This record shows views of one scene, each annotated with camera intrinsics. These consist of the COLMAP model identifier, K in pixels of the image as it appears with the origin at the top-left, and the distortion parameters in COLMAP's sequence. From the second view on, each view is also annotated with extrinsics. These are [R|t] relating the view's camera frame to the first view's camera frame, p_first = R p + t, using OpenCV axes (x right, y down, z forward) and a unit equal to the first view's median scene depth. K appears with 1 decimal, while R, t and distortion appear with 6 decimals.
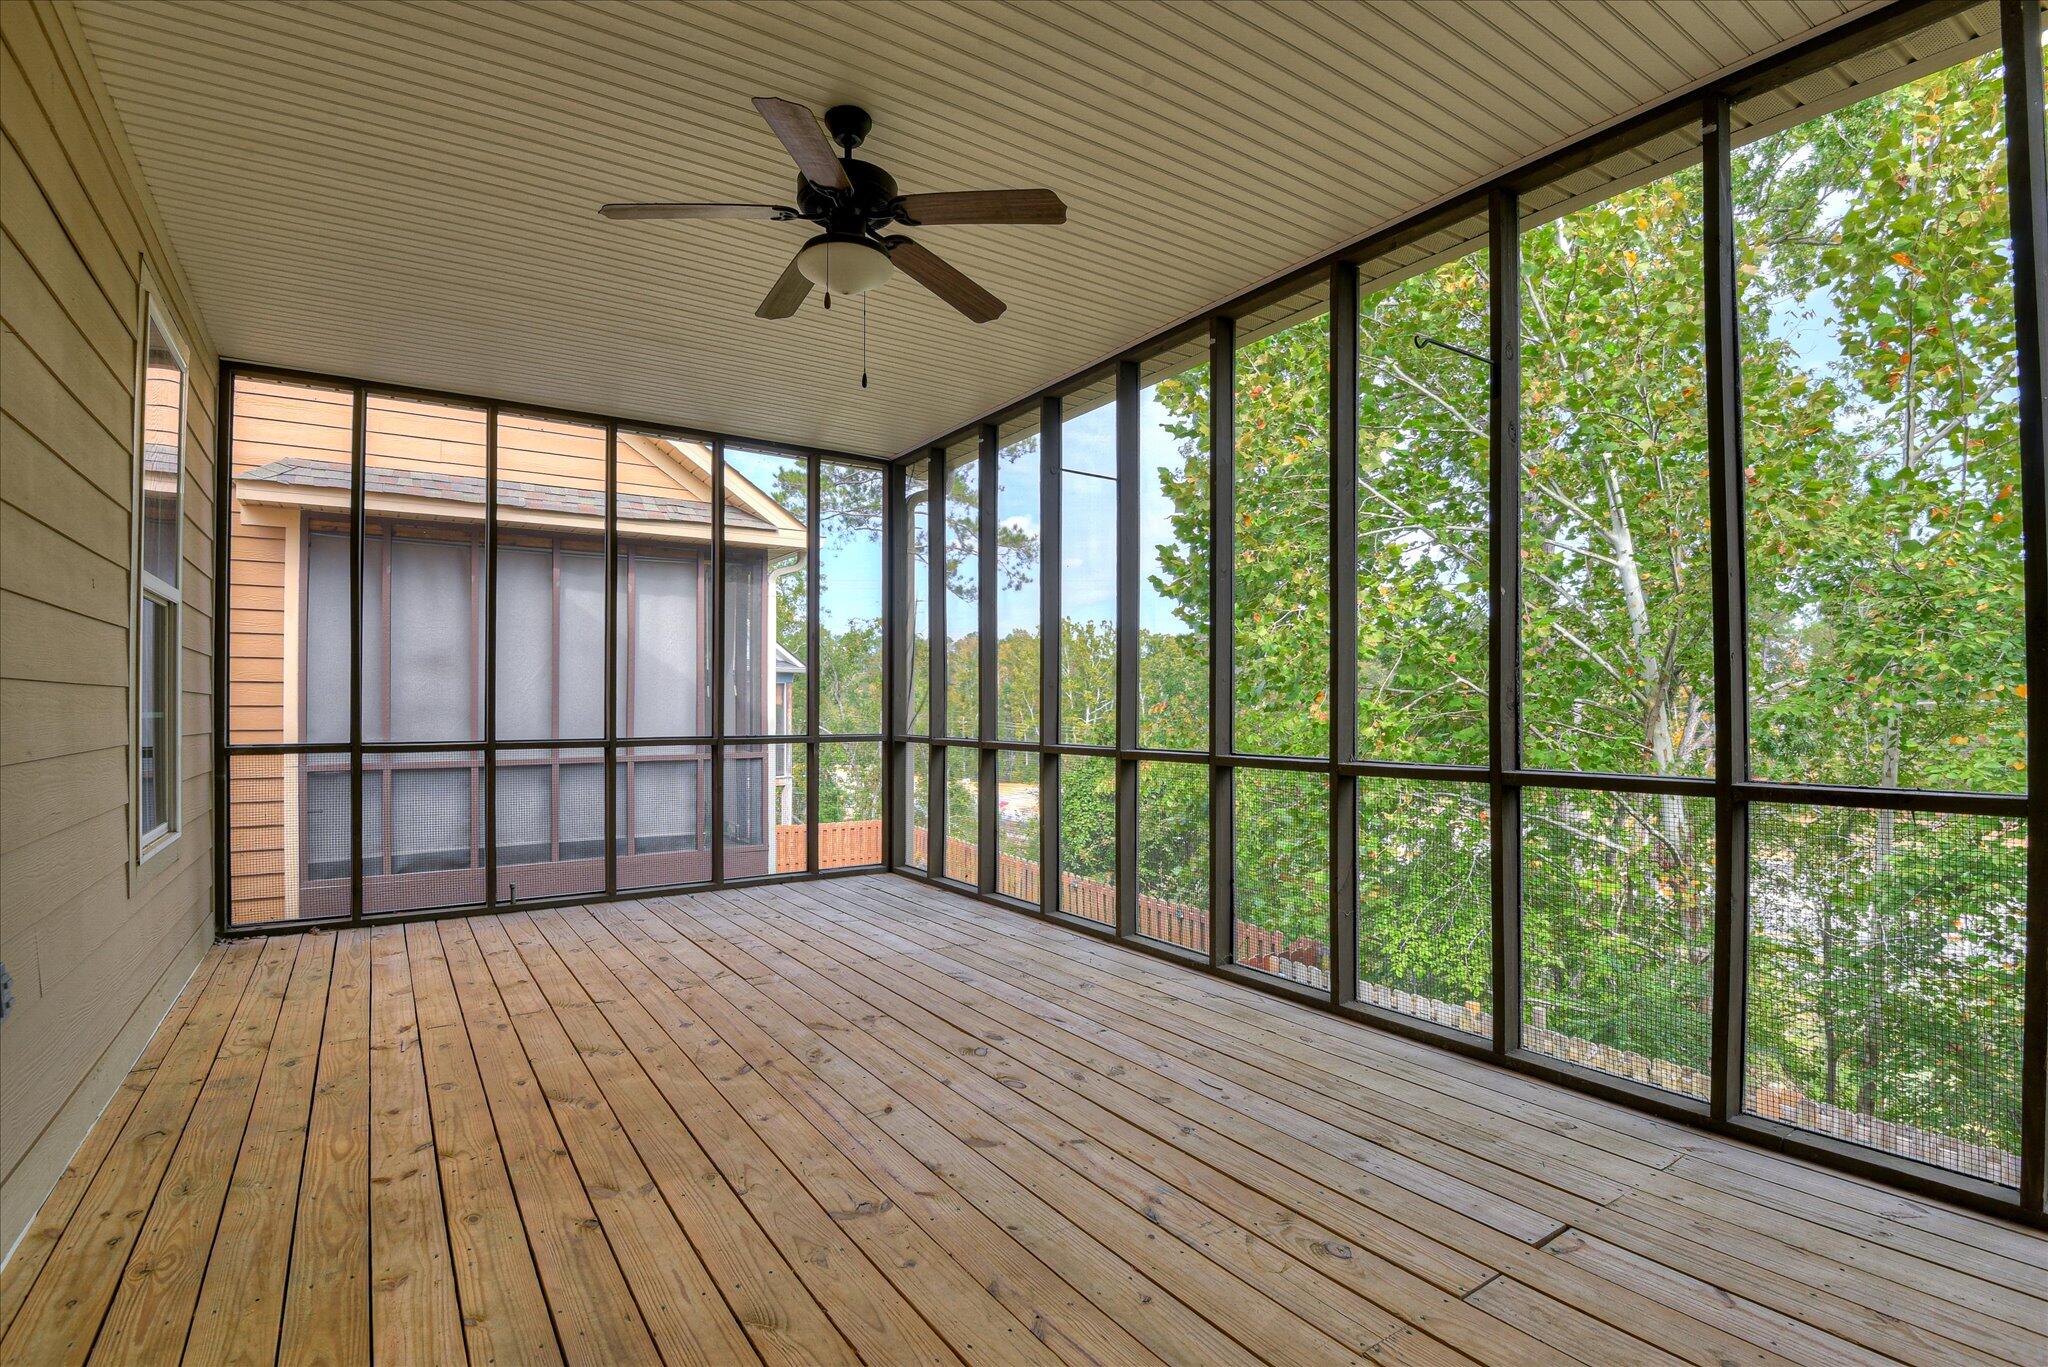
lens RADIAL K [[963.6, 0, 1016.8], [0, 963.6, 689.2], [0, 0, 1]] dist [0.001949, -0.016294]
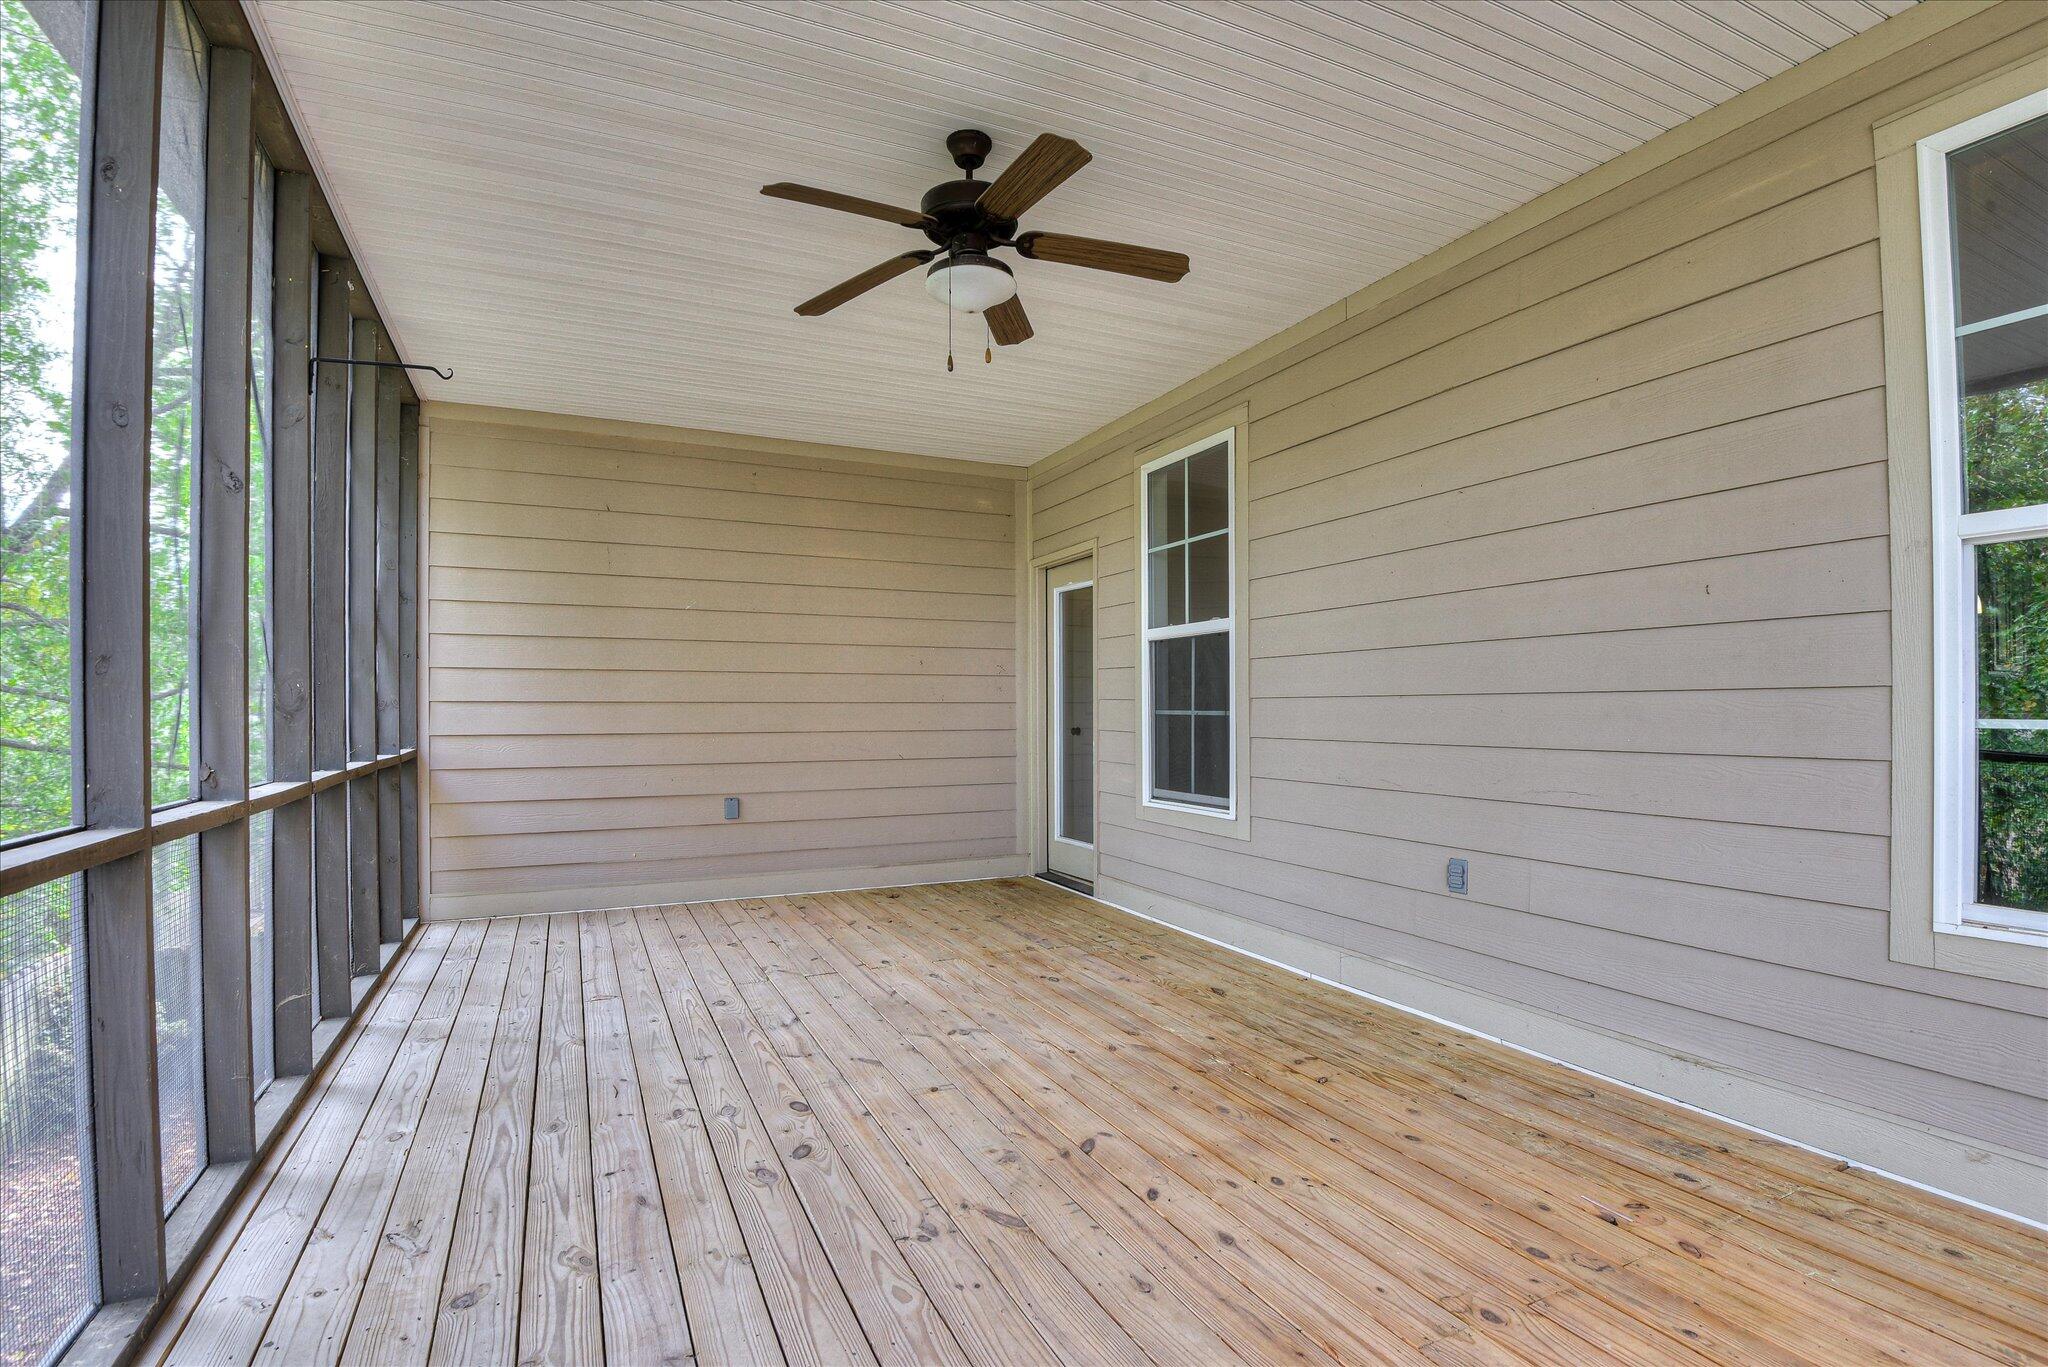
lens RADIAL K [[963.6, 0, 1016.8], [0, 963.6, 689.2], [0, 0, 1]] dist [0.001949, -0.016294]
pose [[-0.988414, 0.008456, 0.151547, -0.402637], [0.002983, 0.999336, -0.036303, 0.033533], [-0.151753, -0.035431, -0.987783, 2.127102]]
